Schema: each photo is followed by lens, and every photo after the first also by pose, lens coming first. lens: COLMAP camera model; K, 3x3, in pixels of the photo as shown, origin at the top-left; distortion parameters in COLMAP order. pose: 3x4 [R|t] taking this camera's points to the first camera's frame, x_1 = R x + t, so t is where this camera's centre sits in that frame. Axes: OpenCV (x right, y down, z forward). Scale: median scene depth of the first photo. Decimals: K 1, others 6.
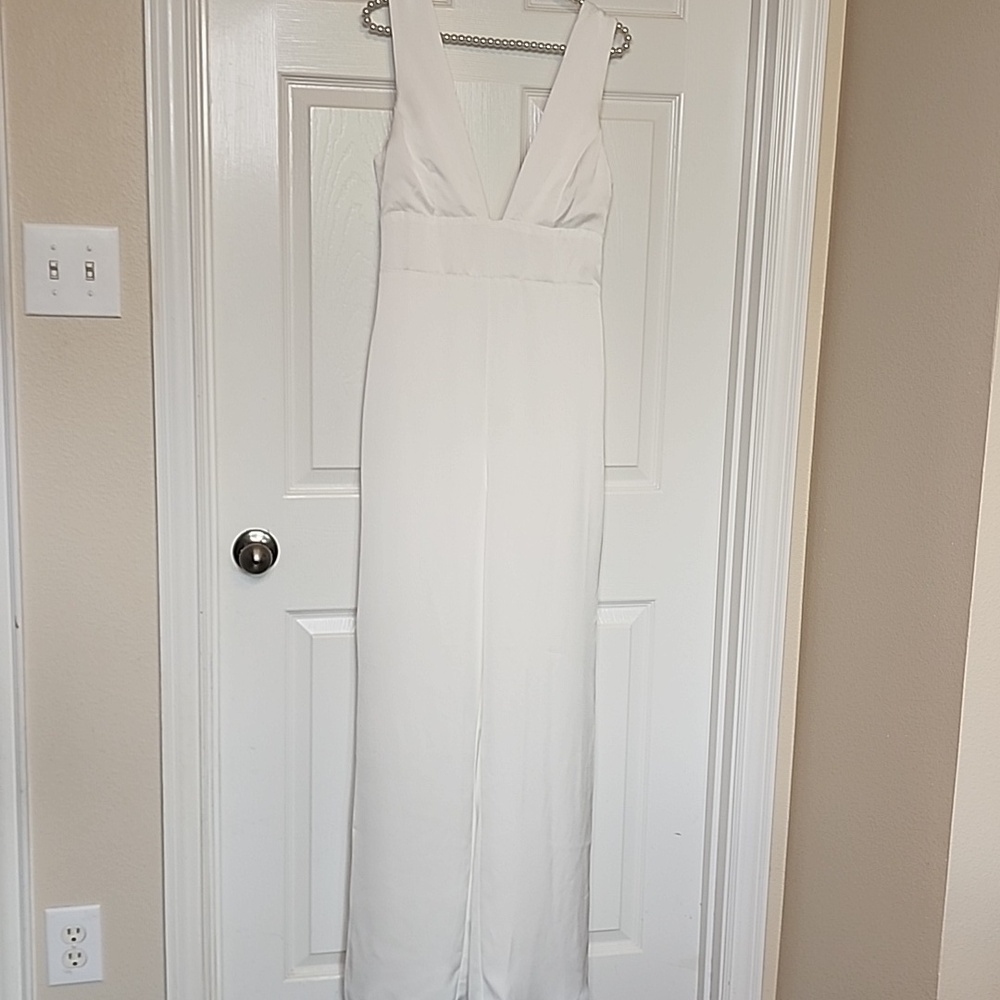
lens RADIAL K [[1449.4, 0, 501.5], [0, 1449.4, 494.0], [0, 0, 1]] dist [0.097021, 0.000000]
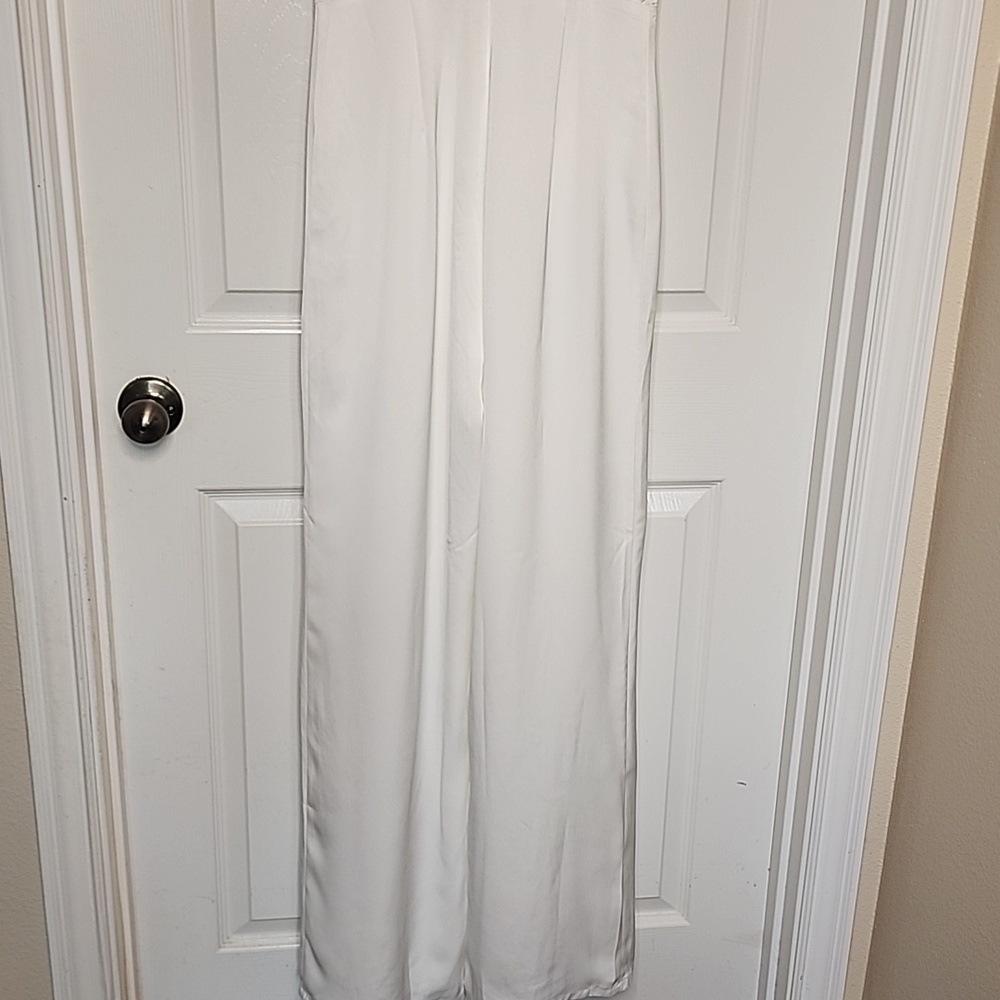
lens RADIAL K [[1449.4, 0, 499.7], [0, 1449.4, 495.6], [0, 0, 1]] dist [0.097021, 0.000000]
pose [[0.996493, 0.030508, -0.077915, 0.053836], [-0.016654, 0.984847, 0.172624, -0.041773], [0.082000, -0.170721, 0.981901, 0.297002]]
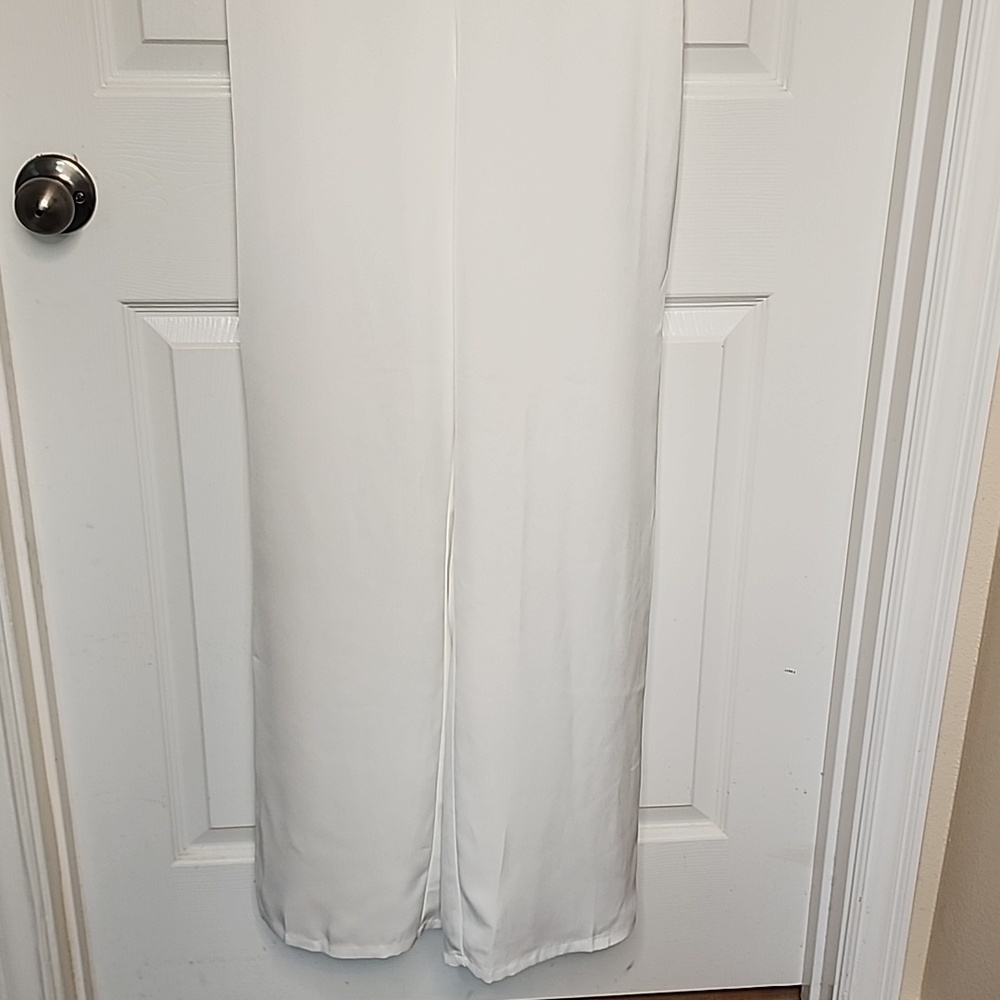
lens RADIAL K [[1449.4, 0, 507.5], [0, 1449.4, 510.9], [0, 0, 1]] dist [0.097021, 0.000000]
pose [[0.993598, 0.031502, -0.108490, 0.069556], [-0.007593, 0.976785, 0.214087, 0.034239], [0.112716, -0.211893, 0.970771, 0.415710]]
